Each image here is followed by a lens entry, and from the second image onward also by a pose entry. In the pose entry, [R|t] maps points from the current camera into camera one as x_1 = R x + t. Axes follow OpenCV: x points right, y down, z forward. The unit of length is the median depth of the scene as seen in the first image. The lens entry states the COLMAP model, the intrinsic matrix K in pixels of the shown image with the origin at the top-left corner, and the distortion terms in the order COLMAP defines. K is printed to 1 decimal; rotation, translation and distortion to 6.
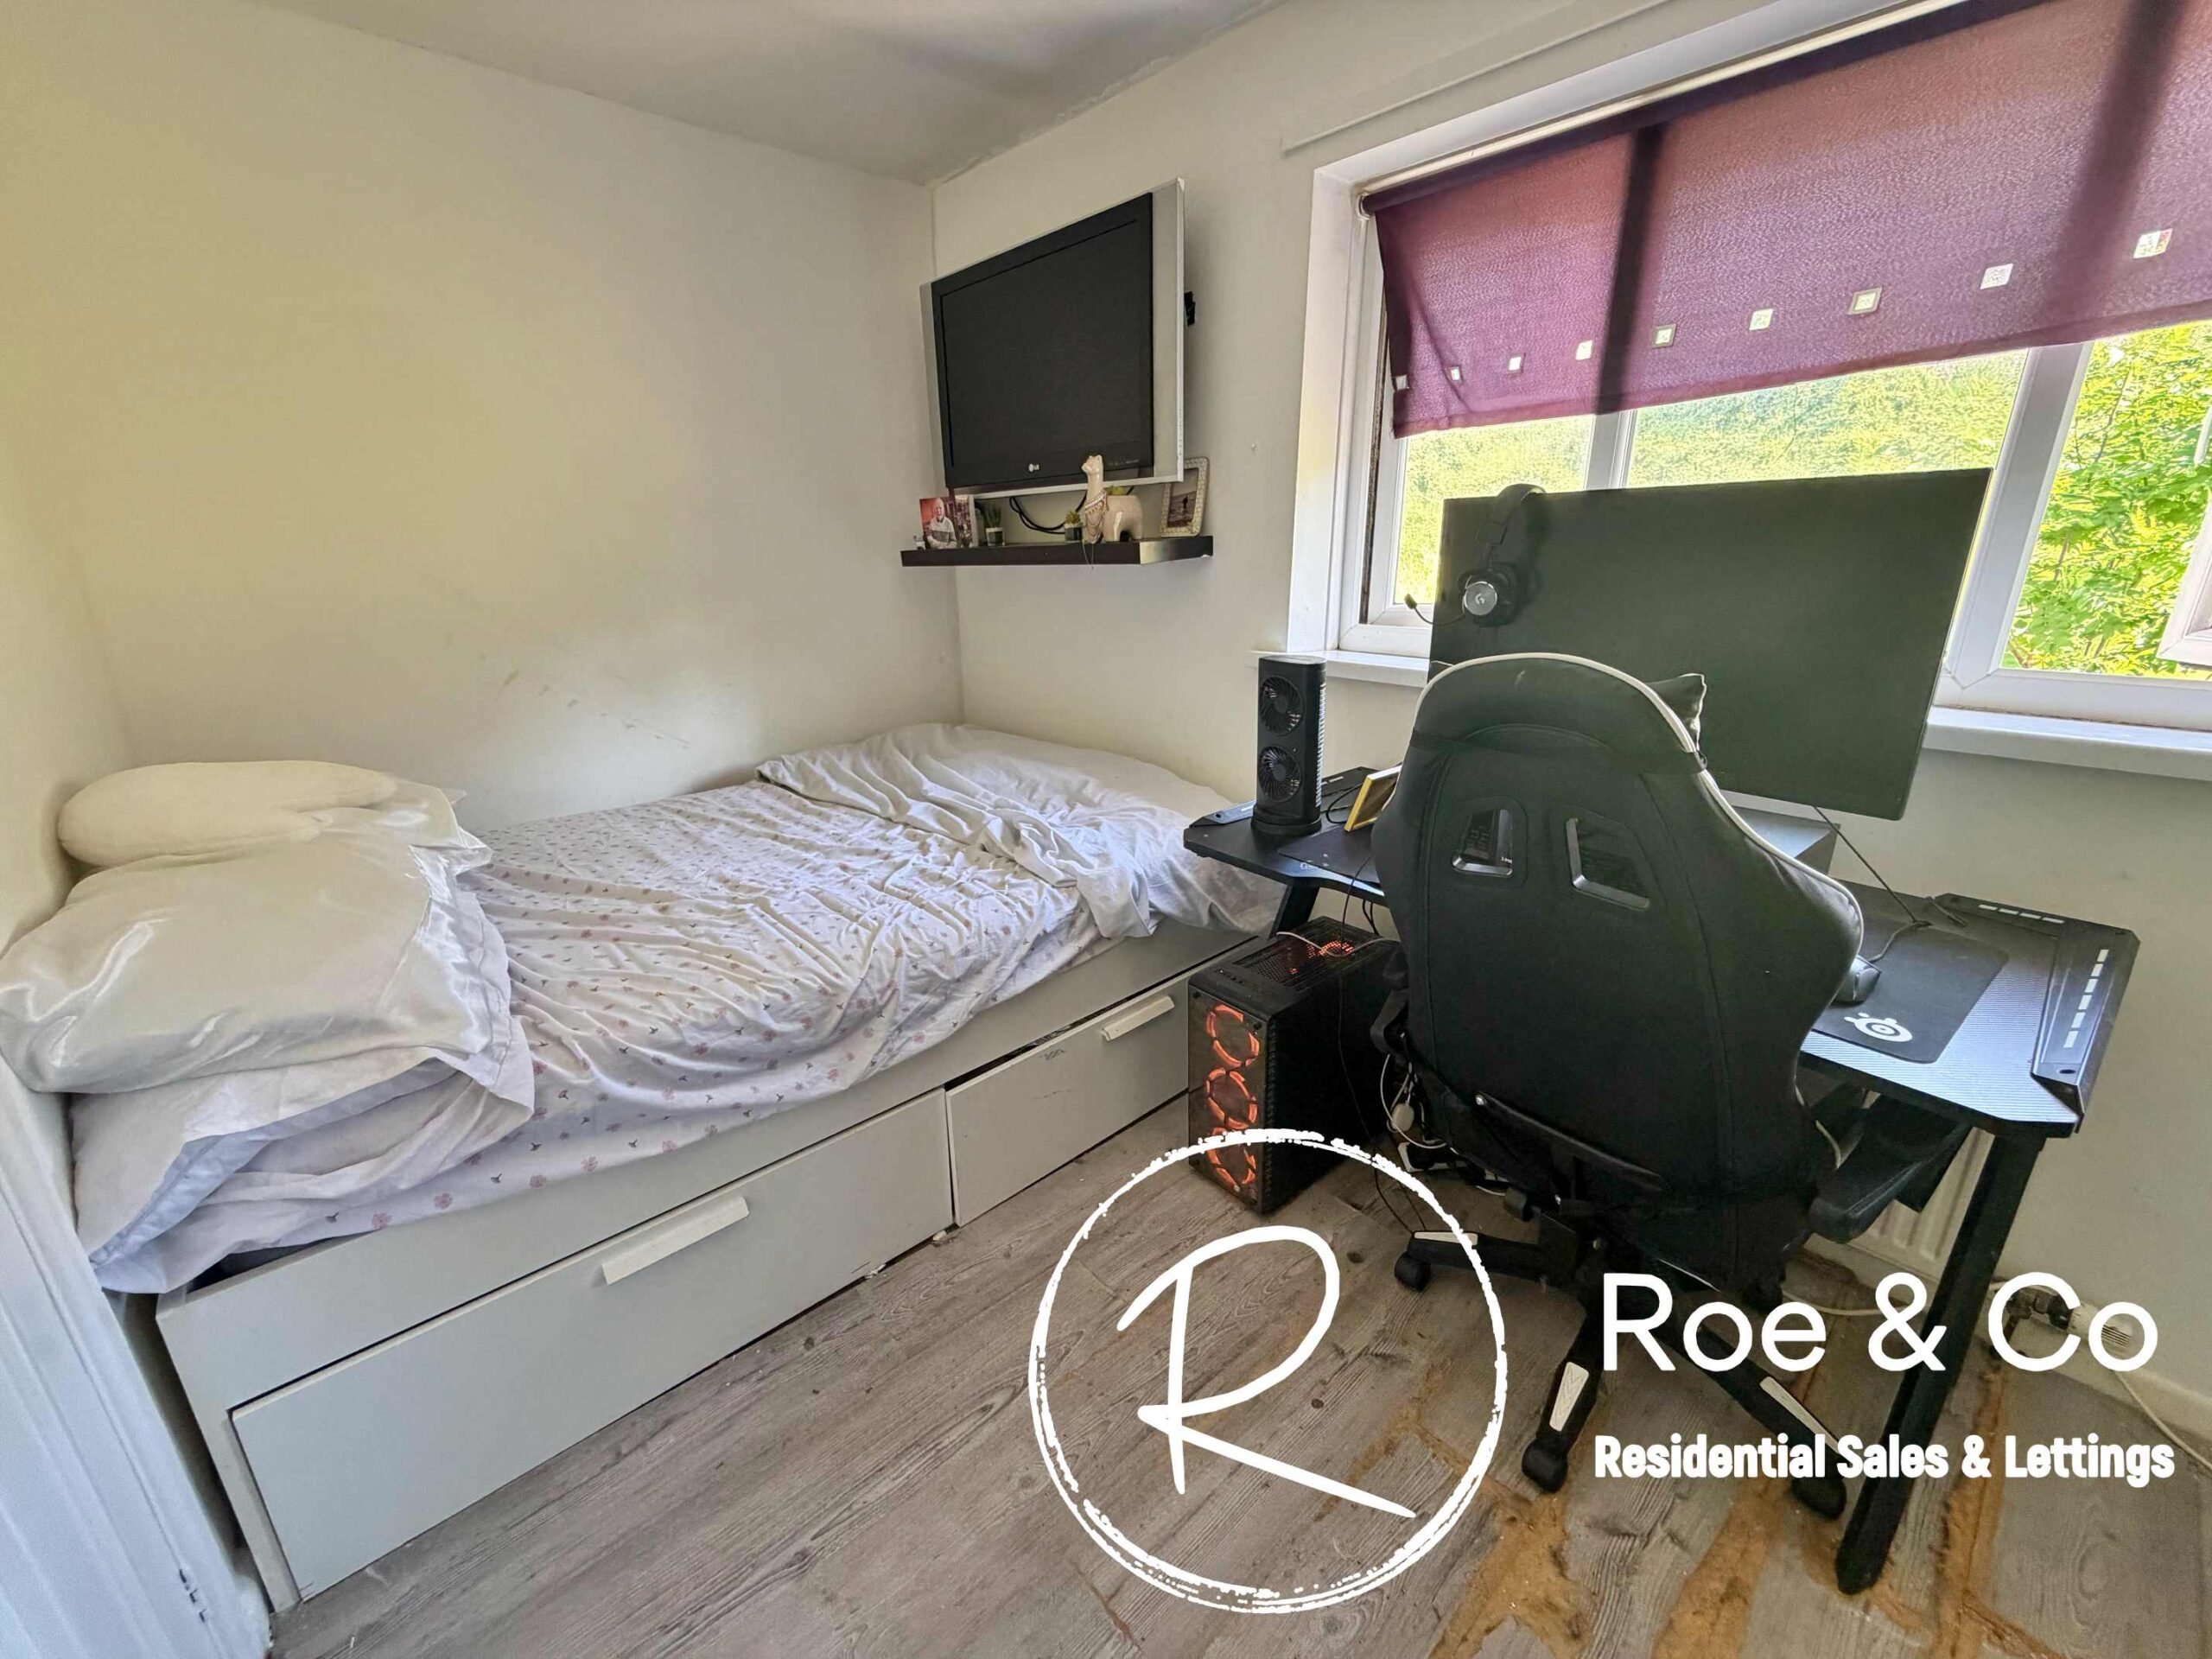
lens RADIAL K [[880.1, 0, 1092.3], [0, 880.1, 822.4], [0, 0, 1]] dist [0.004617, -0.000043]
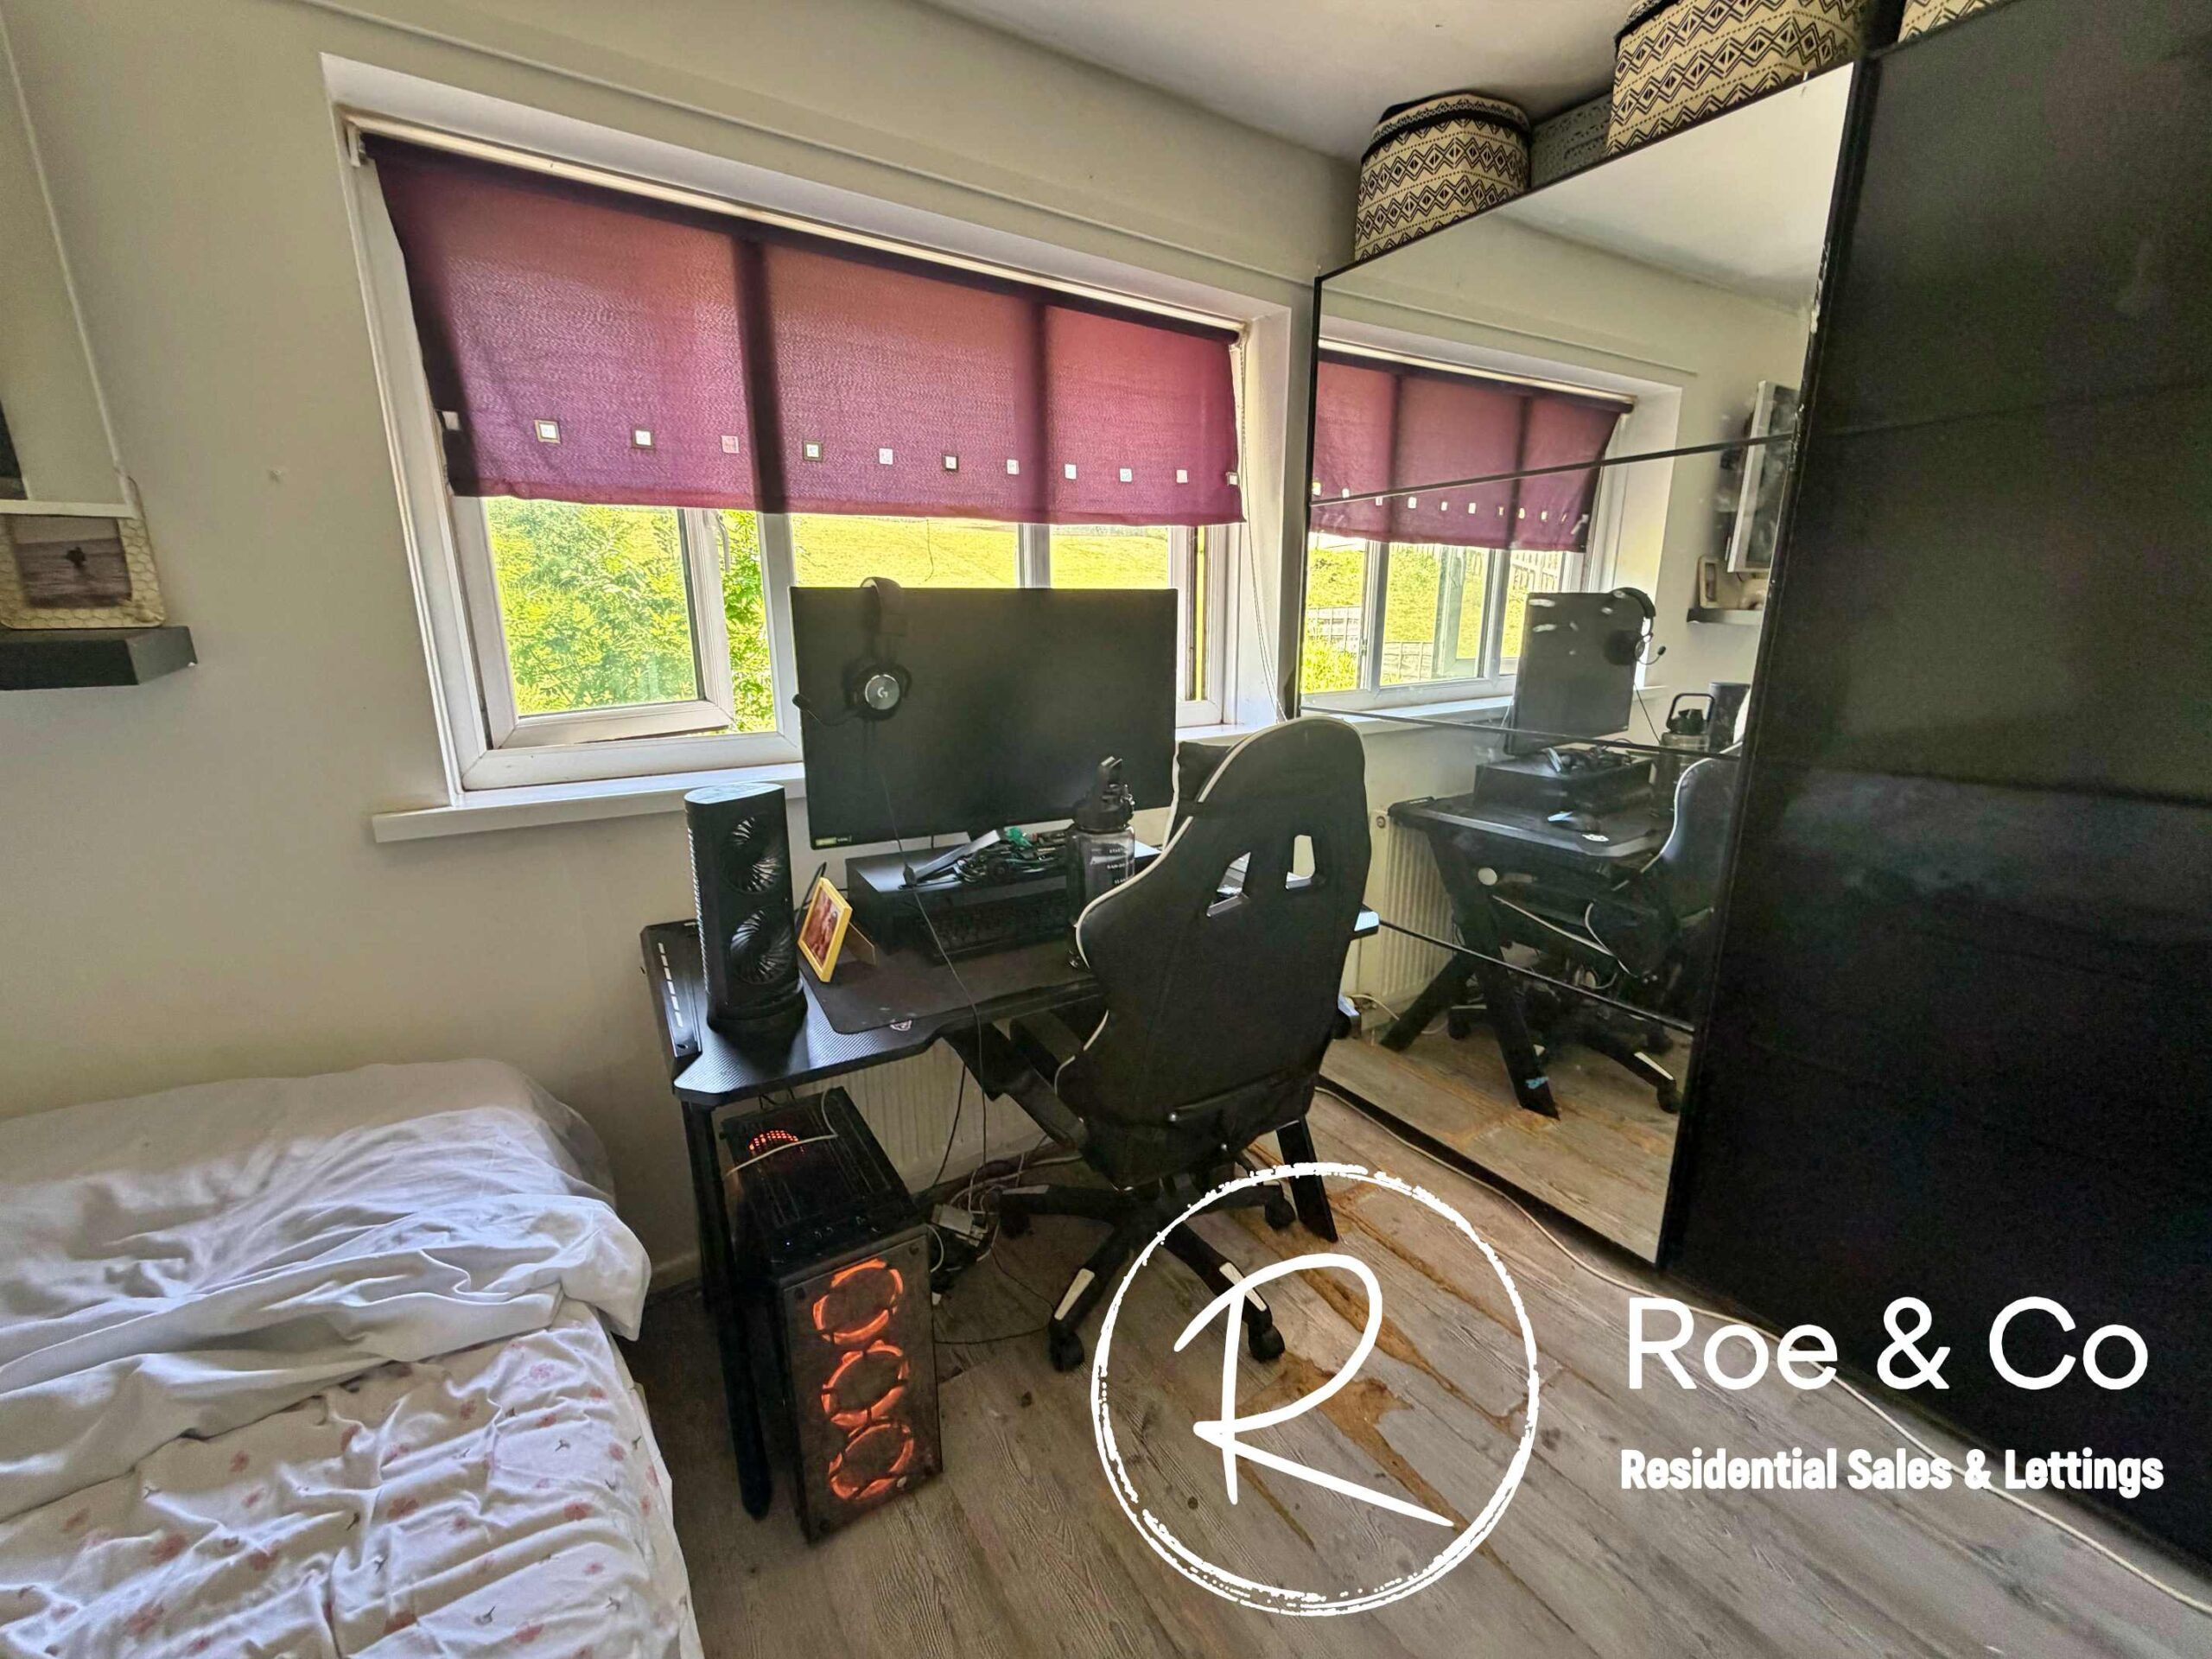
lens RADIAL K [[880.1, 0, 1097.5], [0, 880.1, 833.7], [0, 0, 1]] dist [0.004617, -0.000043]
pose [[0.144346, -0.218298, 0.965148, -0.416884], [0.305998, 0.937403, 0.166258, -0.173460], [-0.941026, 0.271335, 0.202109, 0.549872]]
